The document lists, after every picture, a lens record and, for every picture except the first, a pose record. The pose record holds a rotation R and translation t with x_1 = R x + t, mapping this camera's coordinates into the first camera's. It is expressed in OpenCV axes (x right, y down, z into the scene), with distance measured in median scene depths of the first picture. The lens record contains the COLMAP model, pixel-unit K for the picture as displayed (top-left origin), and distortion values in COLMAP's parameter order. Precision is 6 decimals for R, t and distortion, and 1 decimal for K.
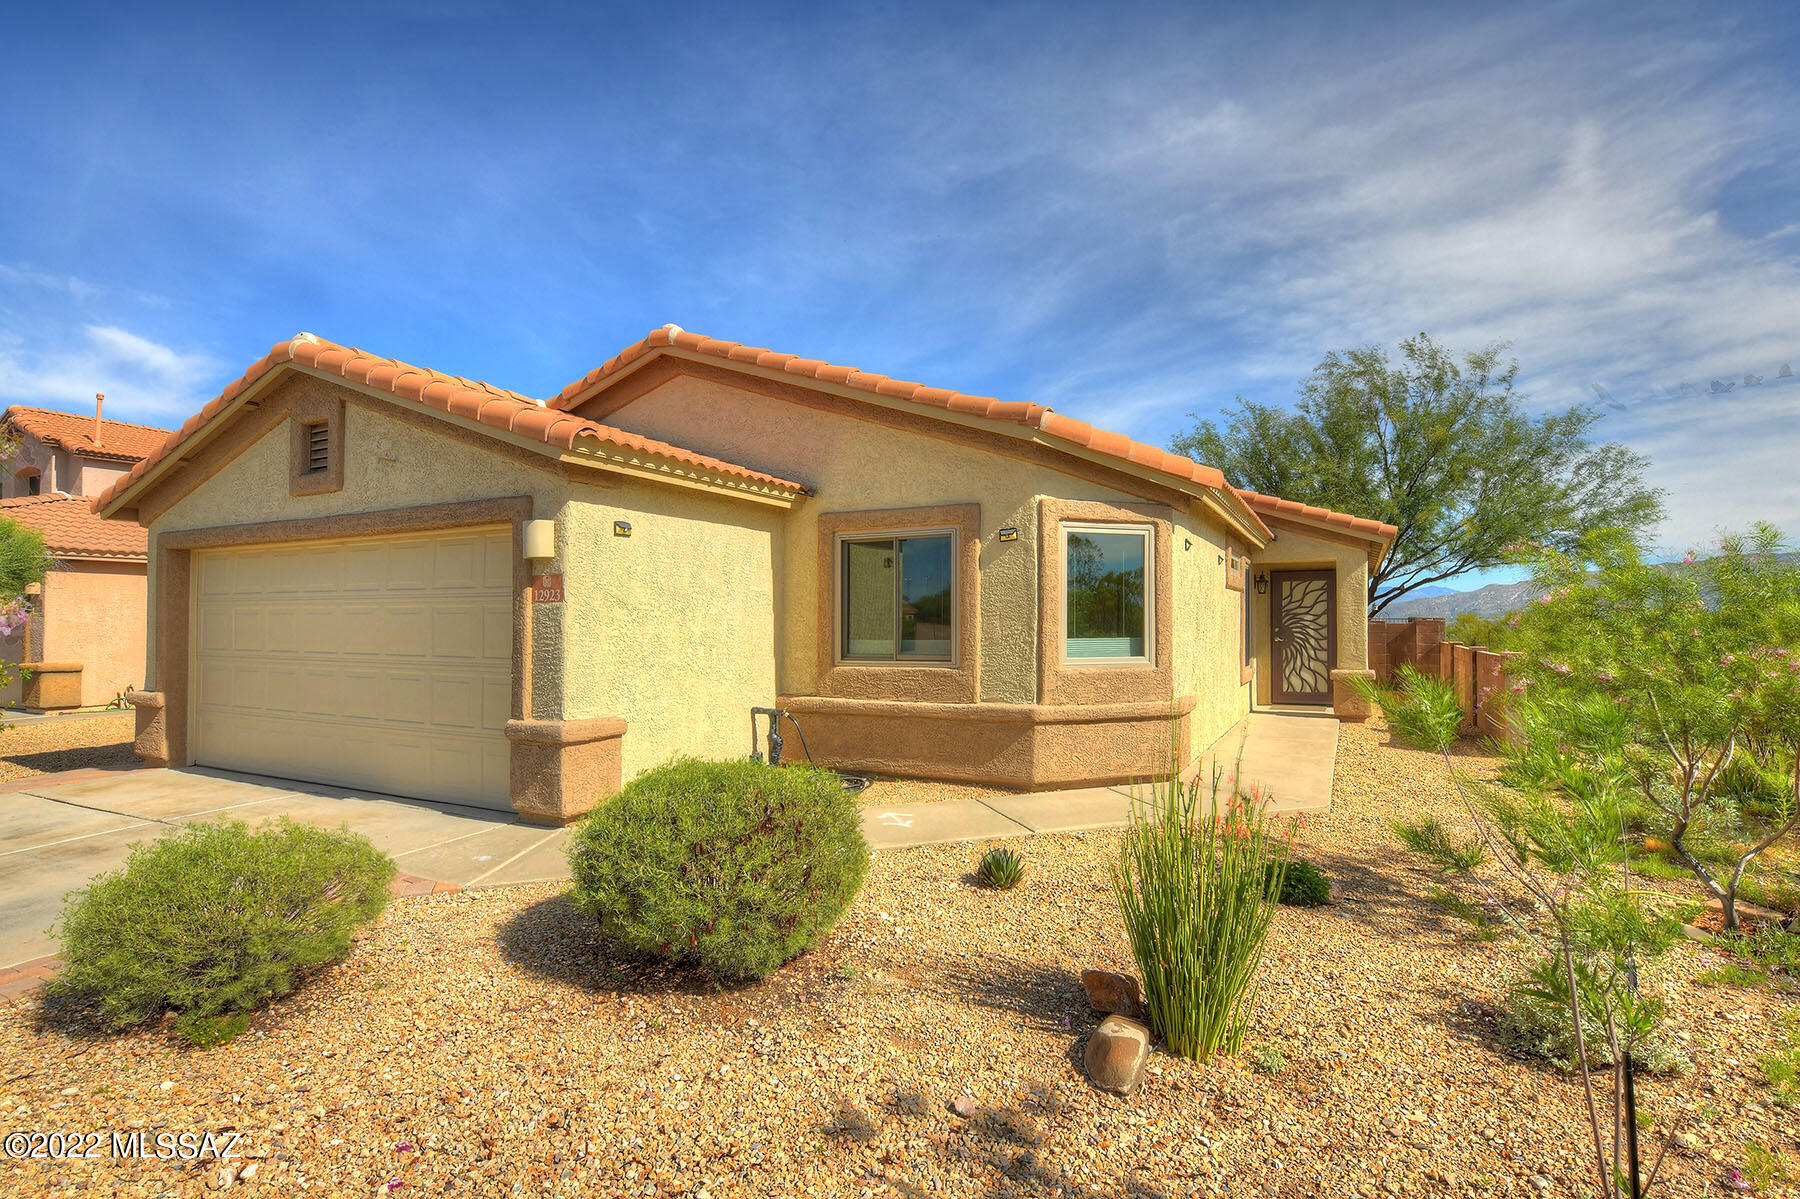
lens RADIAL K [[871.5, 0, 859.2], [0, 871.5, 597.4], [0, 0, 1]] dist [0.001343, 0.000154]
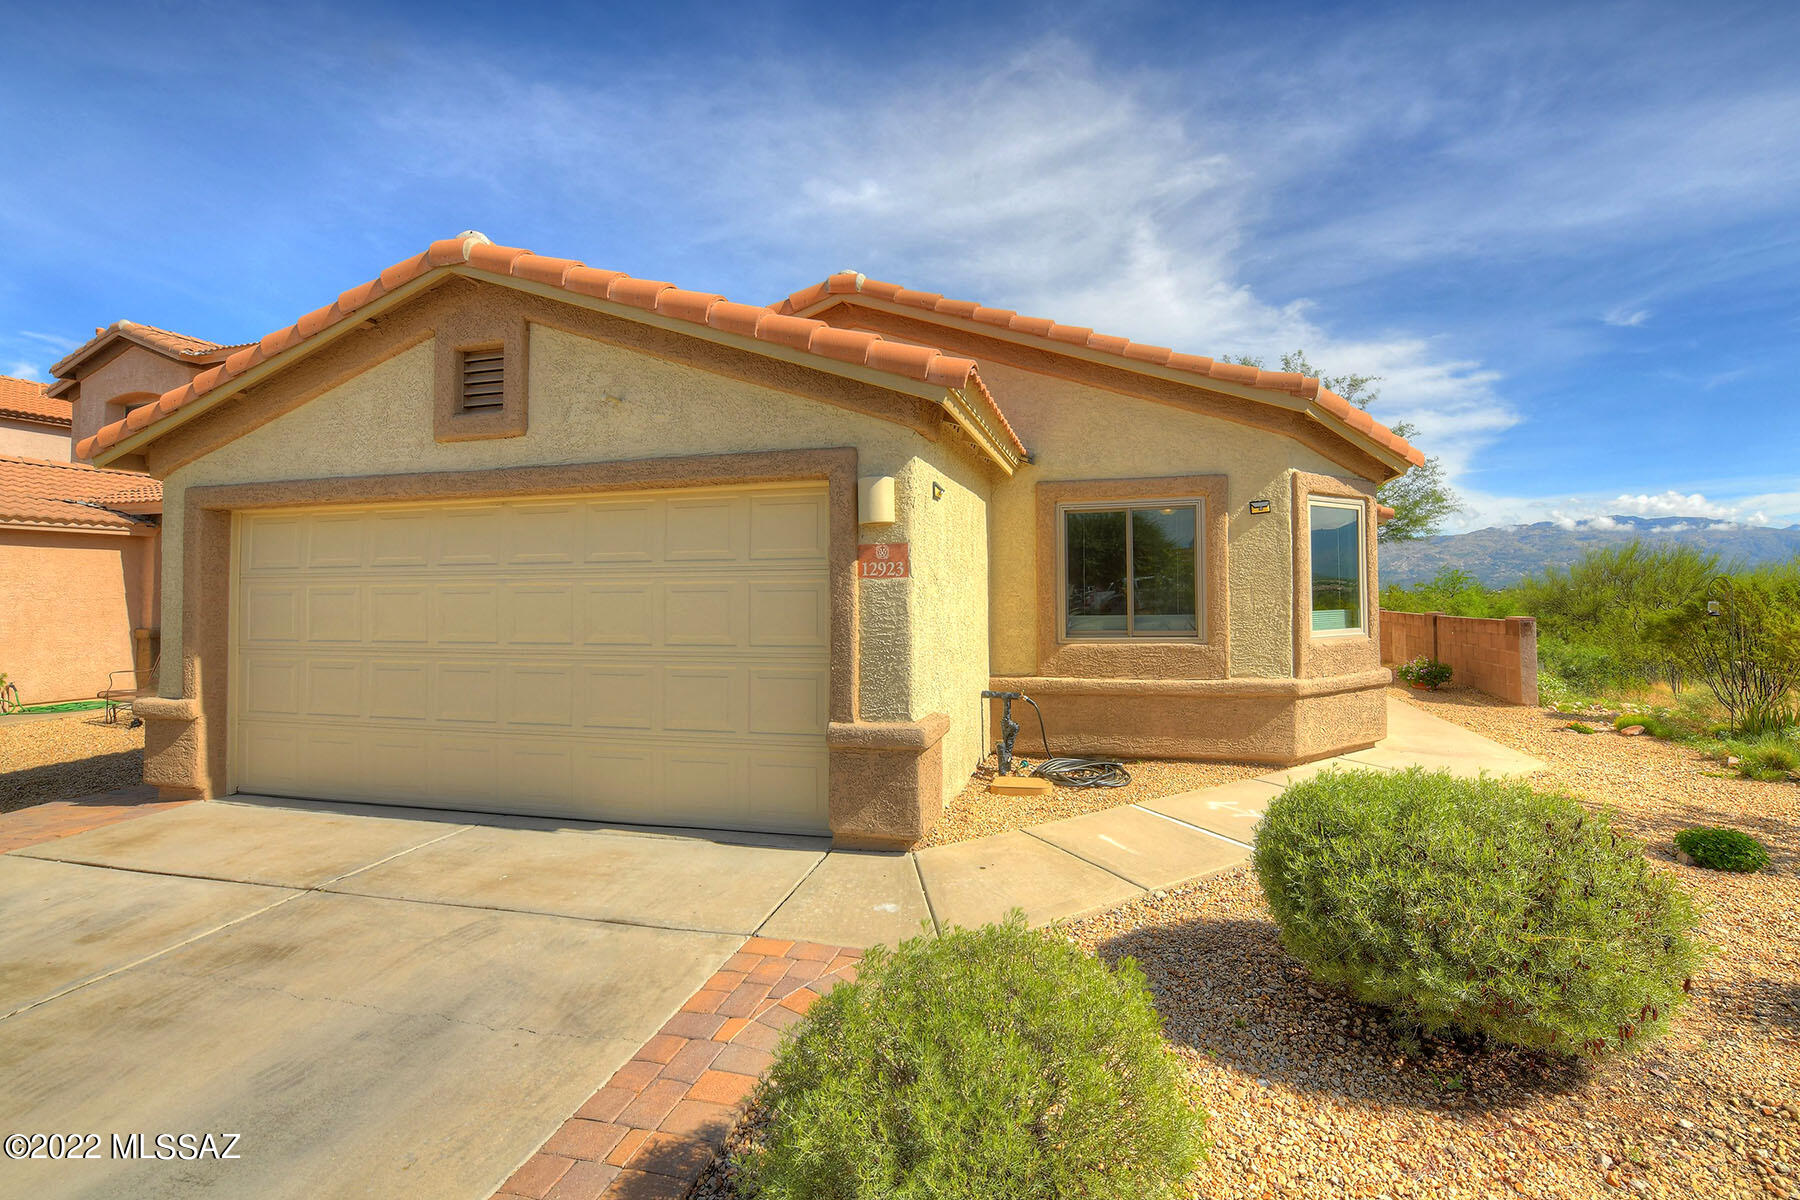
lens RADIAL K [[785.1, 0, 898.5], [0, 785.1, 567.2], [0, 0, 1]] dist [-0.002893, -0.000546]
pose [[0.970745, -0.000517, 0.240112, -0.428606], [0.001542, 0.999990, -0.004082, -0.000886], [-0.240108, 0.004333, 0.970737, 0.231017]]
